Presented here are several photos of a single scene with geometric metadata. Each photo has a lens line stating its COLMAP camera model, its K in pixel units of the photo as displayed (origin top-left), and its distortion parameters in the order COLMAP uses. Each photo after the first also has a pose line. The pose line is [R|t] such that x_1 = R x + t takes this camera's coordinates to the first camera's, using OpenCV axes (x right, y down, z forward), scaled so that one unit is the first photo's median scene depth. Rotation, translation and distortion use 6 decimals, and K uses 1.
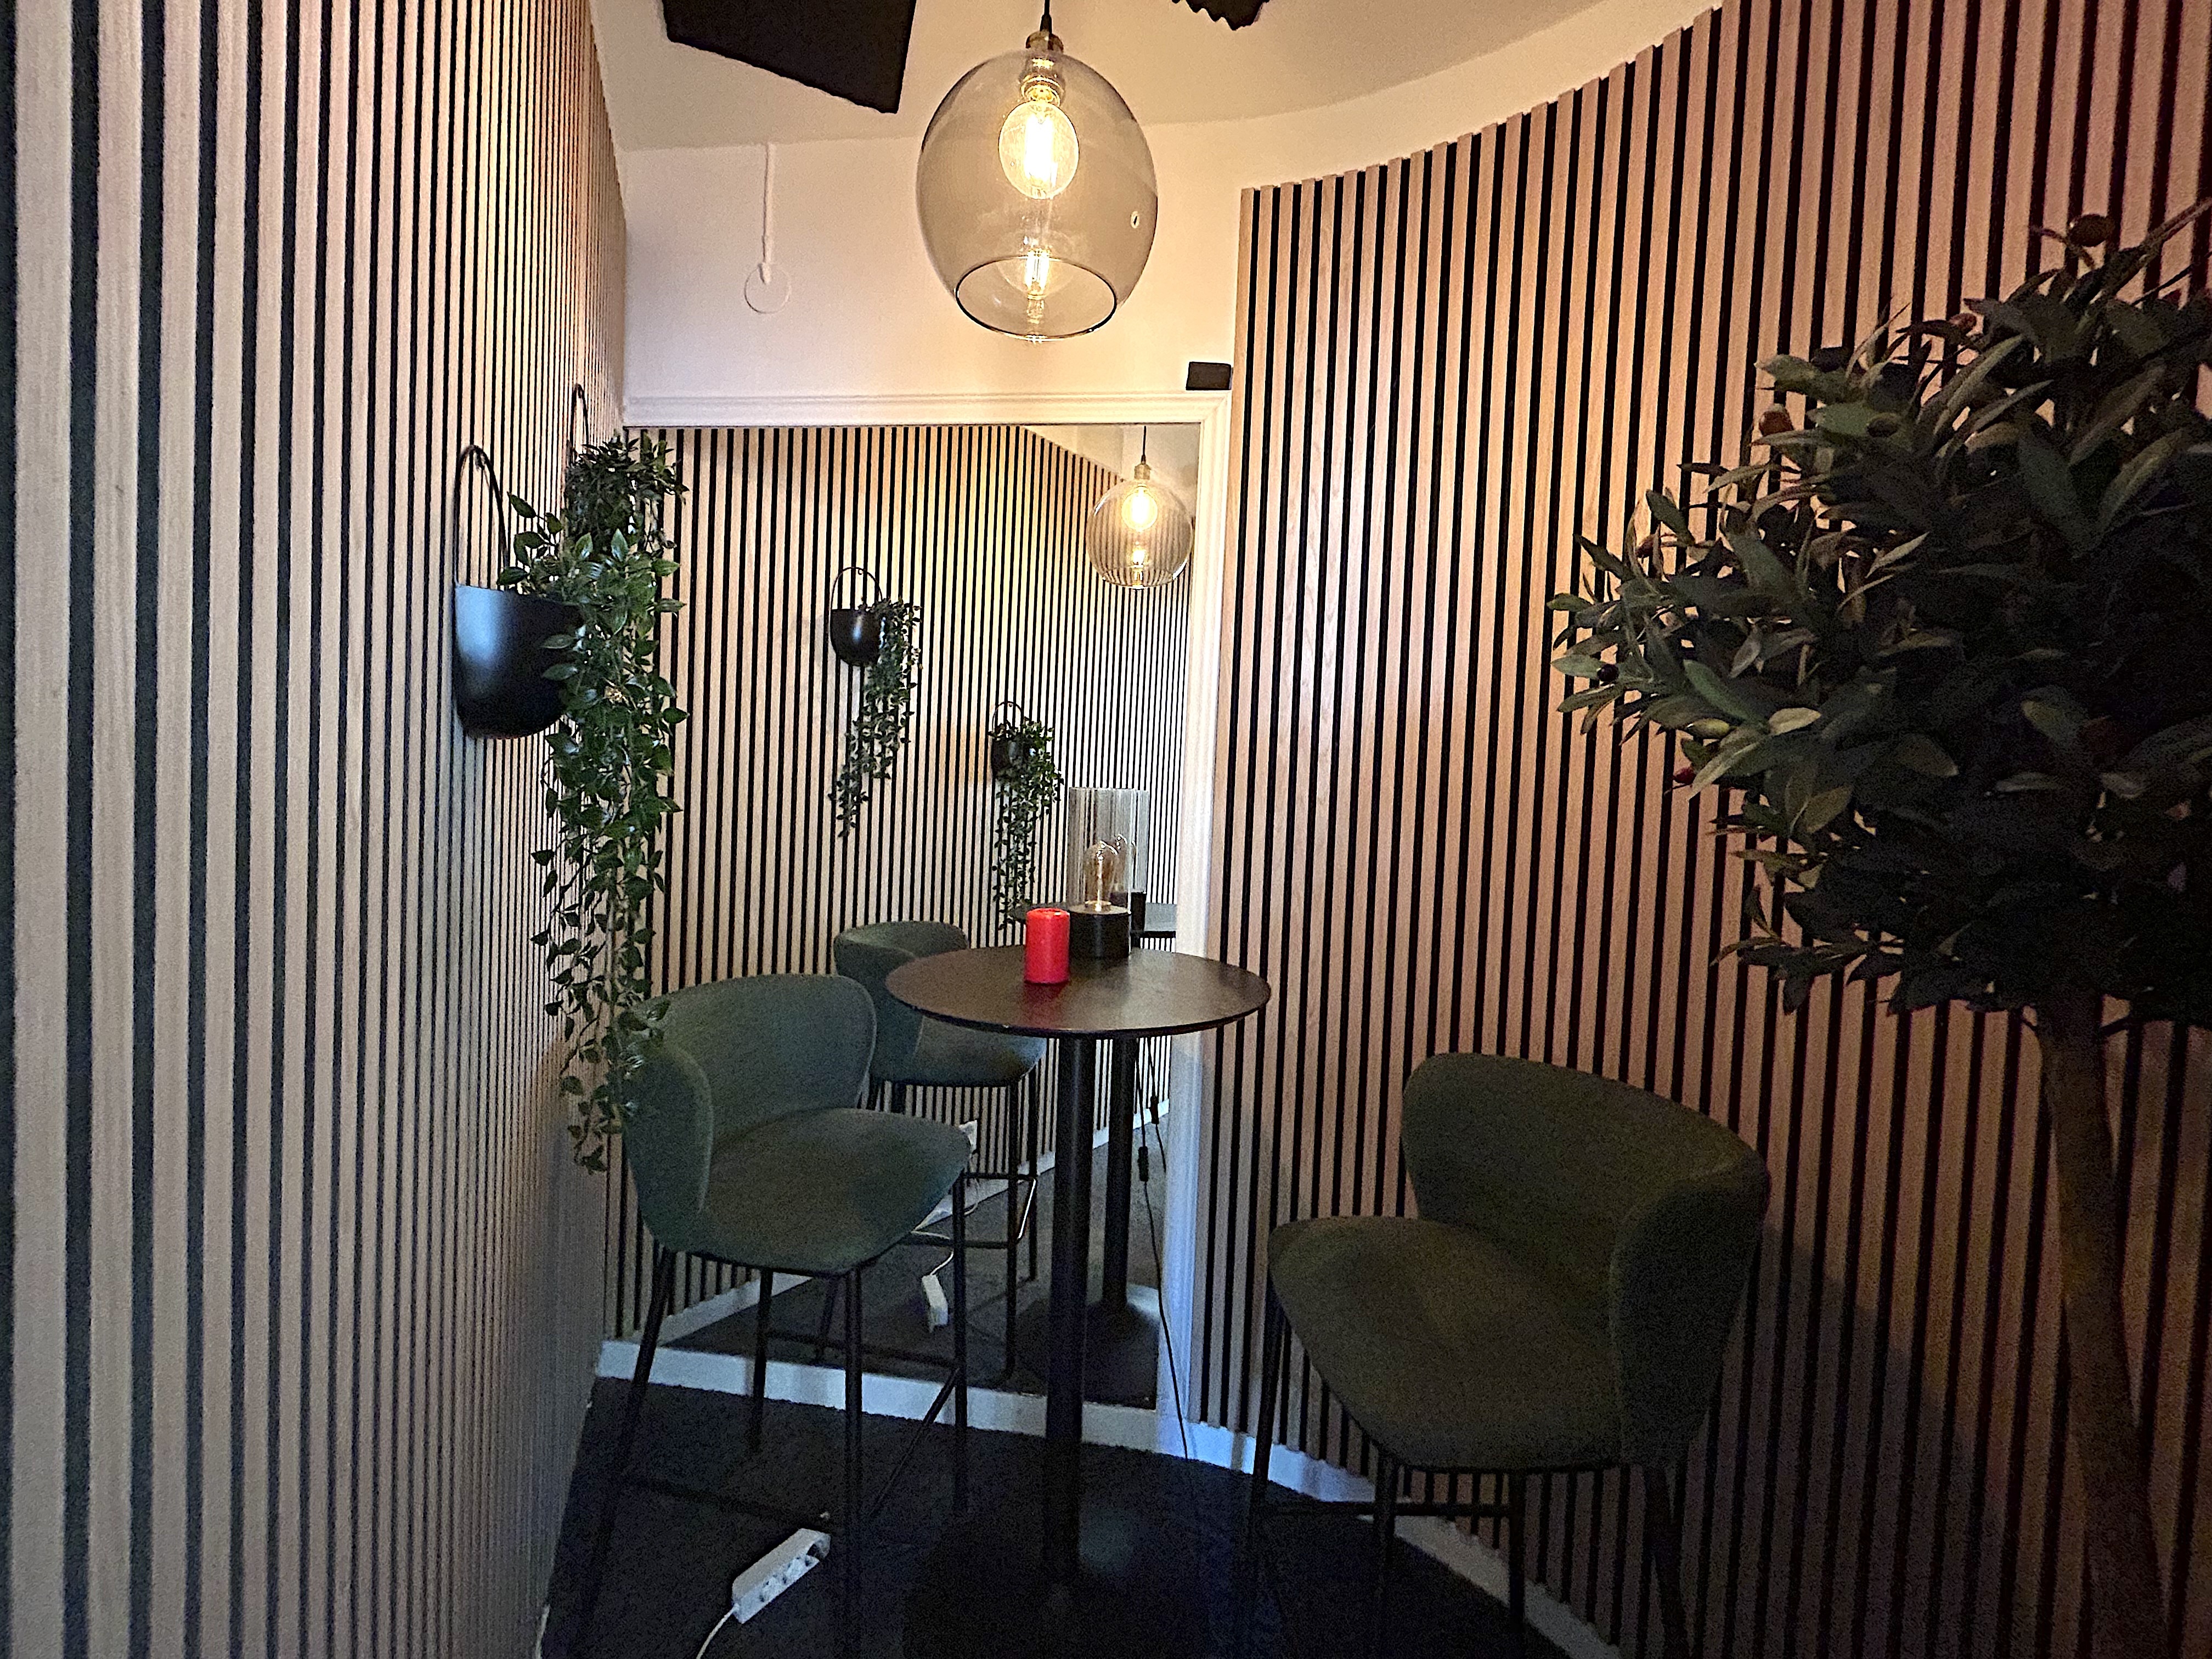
lens RADIAL K [[892.9, 0, 1097.2], [0, 892.9, 824.7], [0, 0, 1]] dist [0.003798, -0.000563]
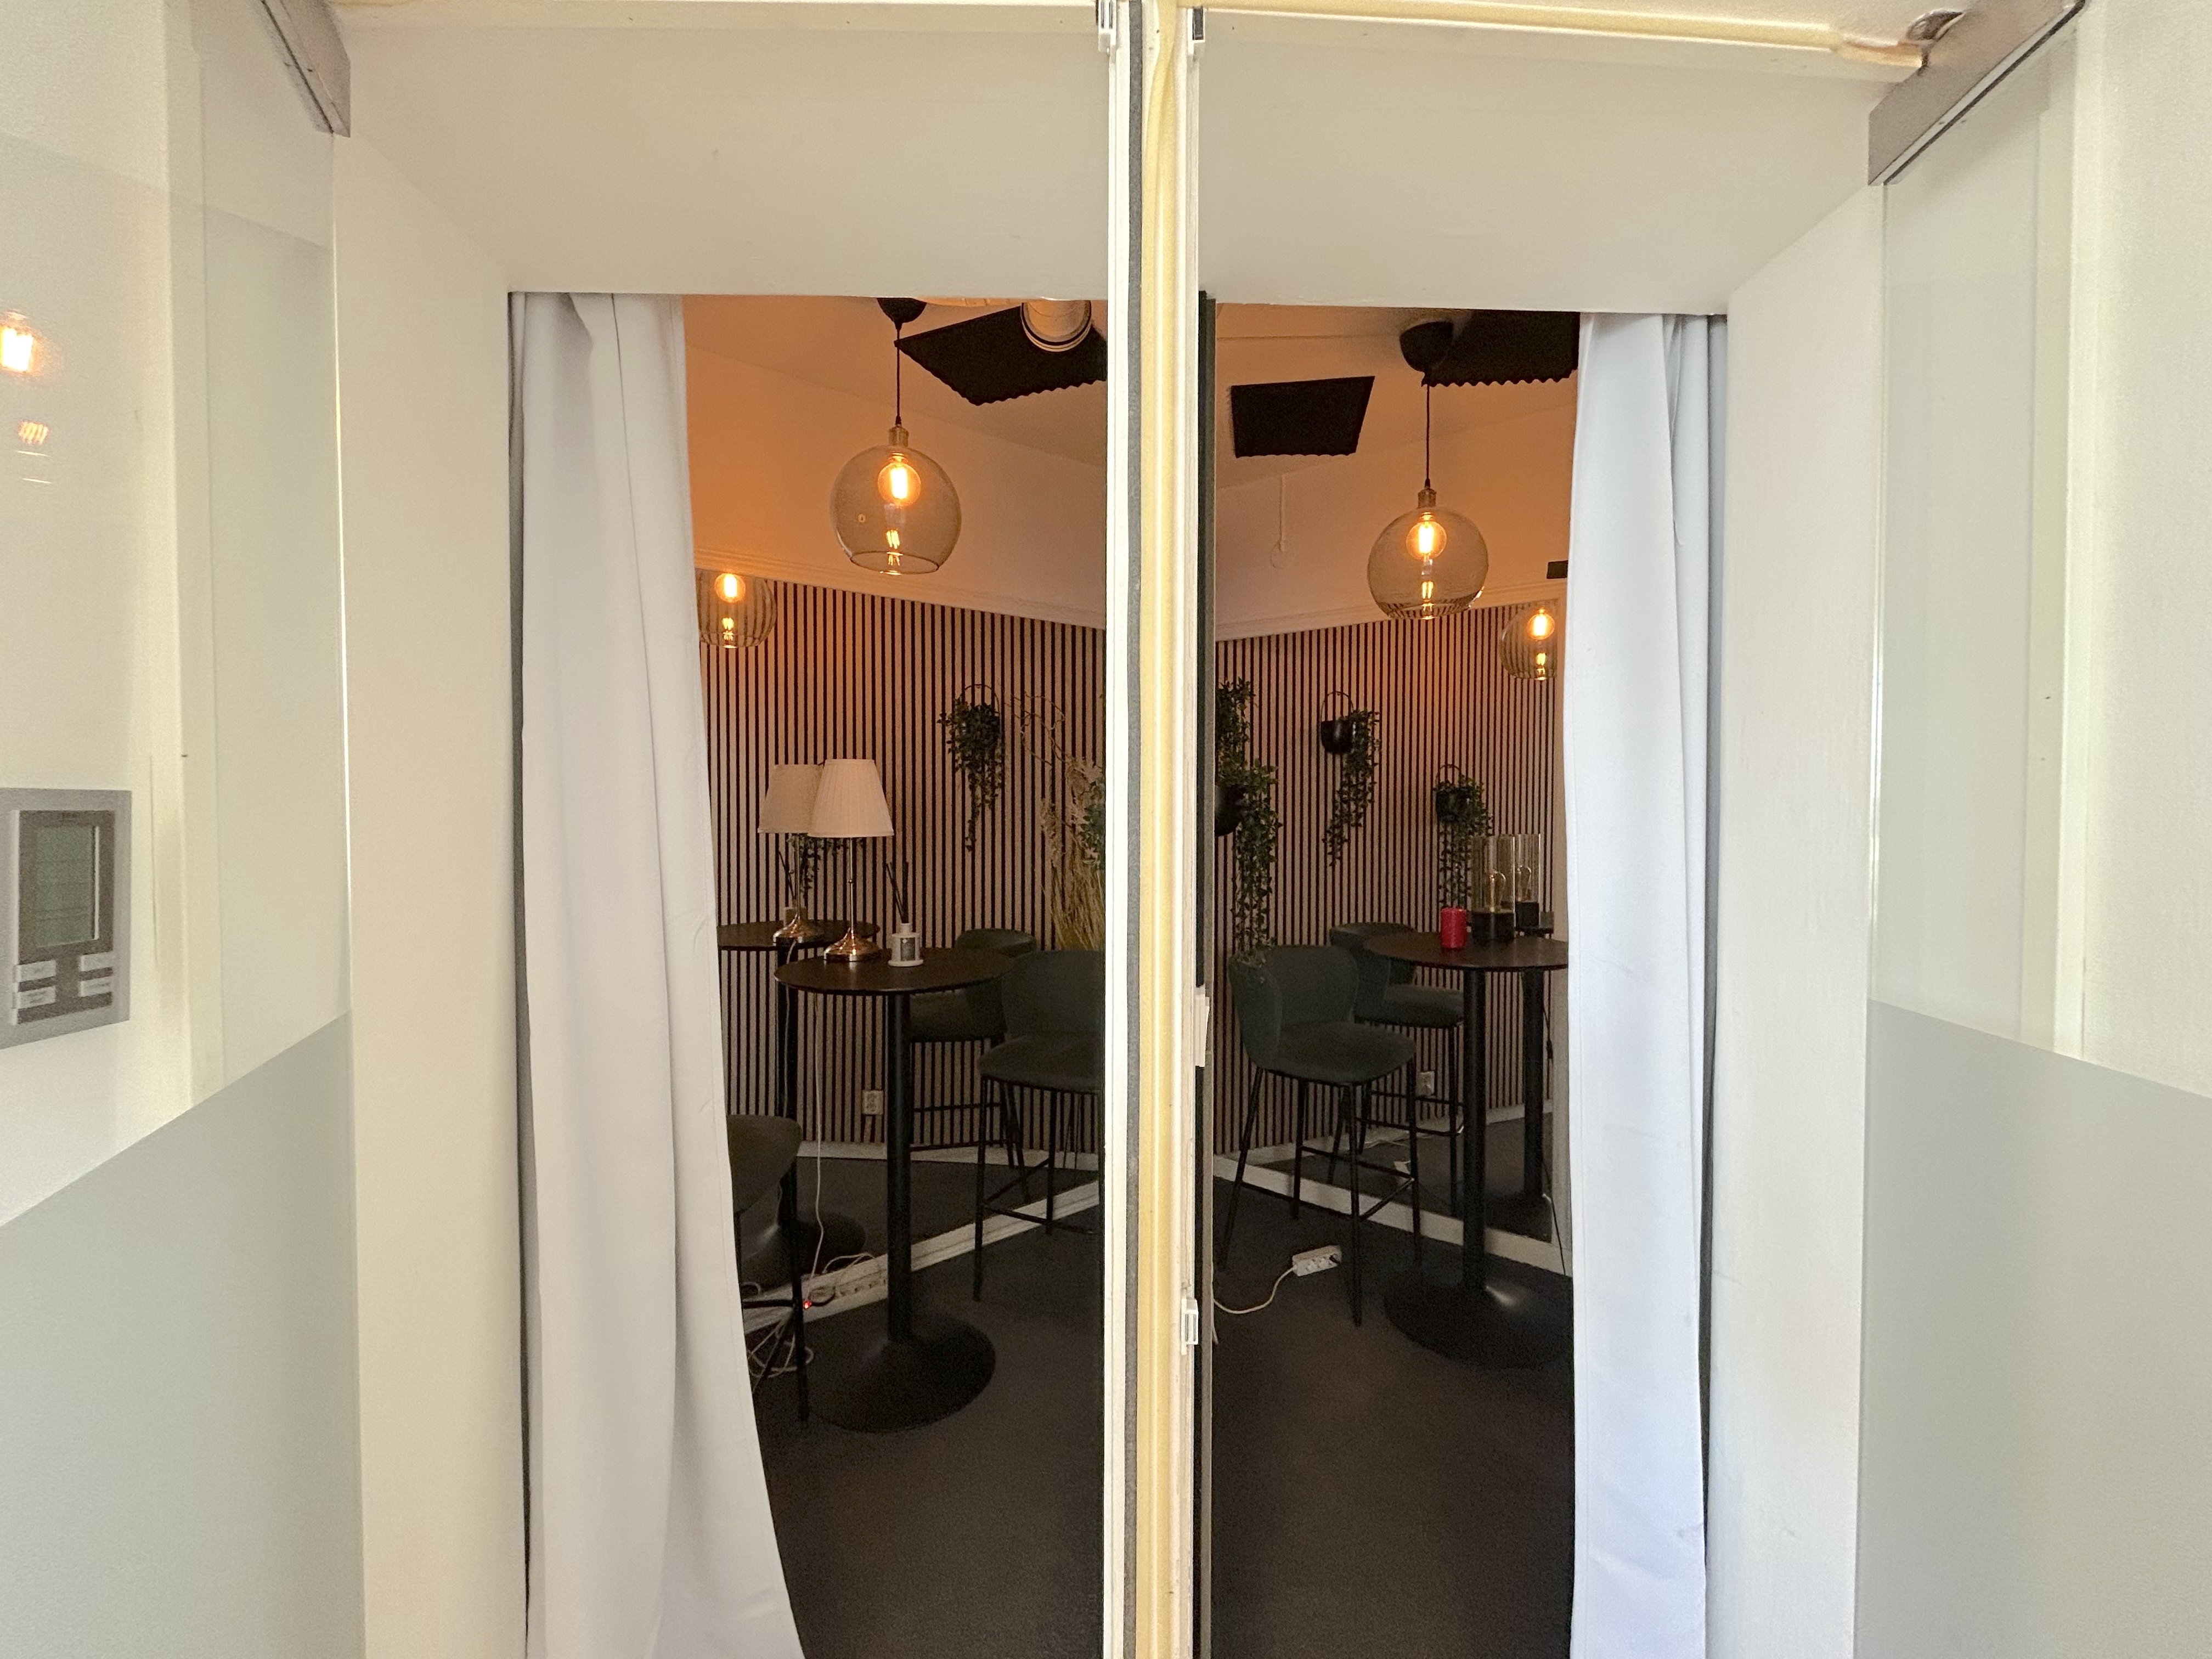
lens RADIAL K [[892.9, 0, 1097.2], [0, 892.9, 824.7], [0, 0, 1]] dist [0.003798, -0.000563]
pose [[0.869687, -0.032651, -0.492522, 0.123603], [0.020610, 0.999342, -0.029857, -0.019839], [0.493173, 0.015816, 0.869788, -0.539024]]
